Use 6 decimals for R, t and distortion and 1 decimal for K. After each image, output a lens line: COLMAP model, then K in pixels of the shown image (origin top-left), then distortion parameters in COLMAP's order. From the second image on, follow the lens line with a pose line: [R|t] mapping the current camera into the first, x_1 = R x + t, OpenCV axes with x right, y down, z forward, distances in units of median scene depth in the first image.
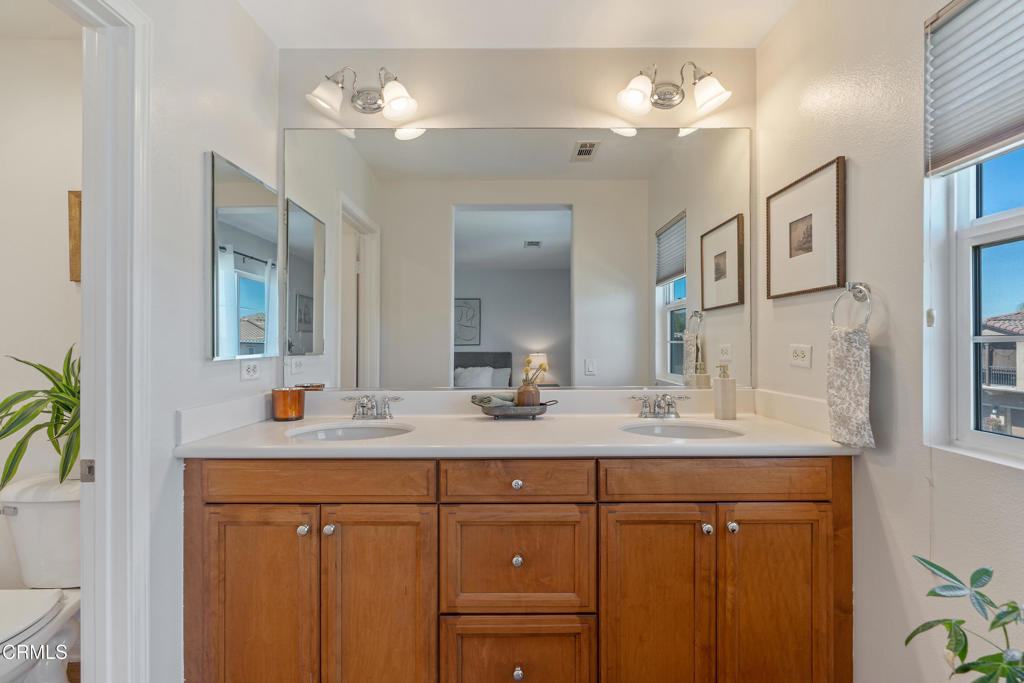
lens RADIAL K [[457.6, 0, 511.7], [0, 457.6, 341.1], [0, 0, 1]] dist [-0.014638, 0.005568]
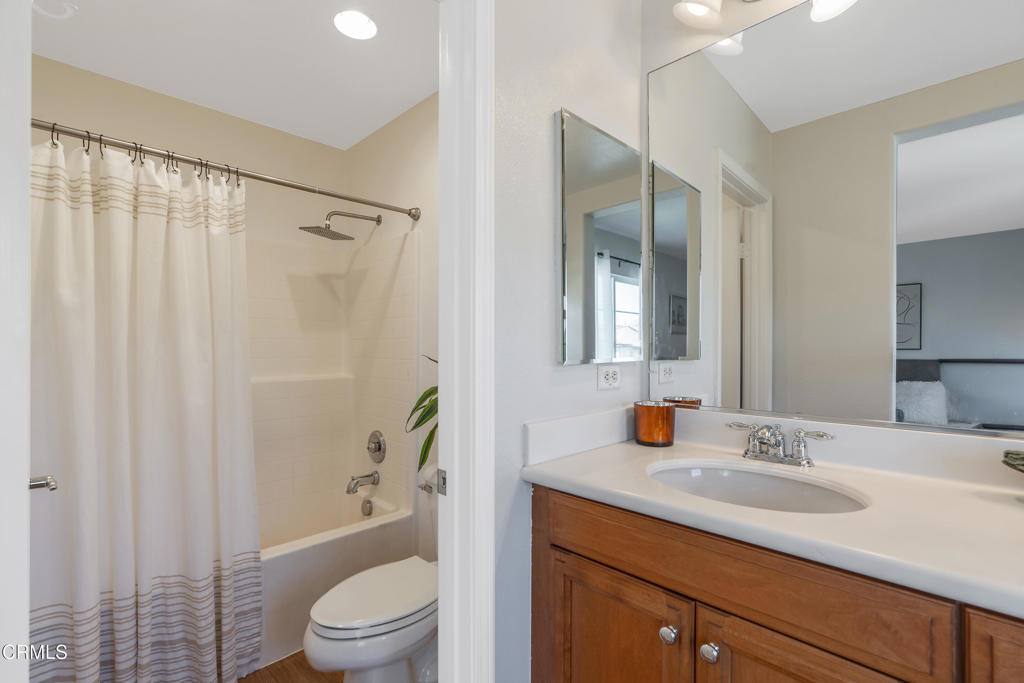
lens RADIAL K [[457.6, 0, 509.5], [0, 457.6, 344.4], [0, 0, 1]] dist [-0.014638, 0.005568]
pose [[0.709471, -0.002435, -0.704730, -0.123349], [0.001577, 0.999997, -0.001867, 0.006400], [0.704733, 0.000213, 0.709473, 0.290194]]
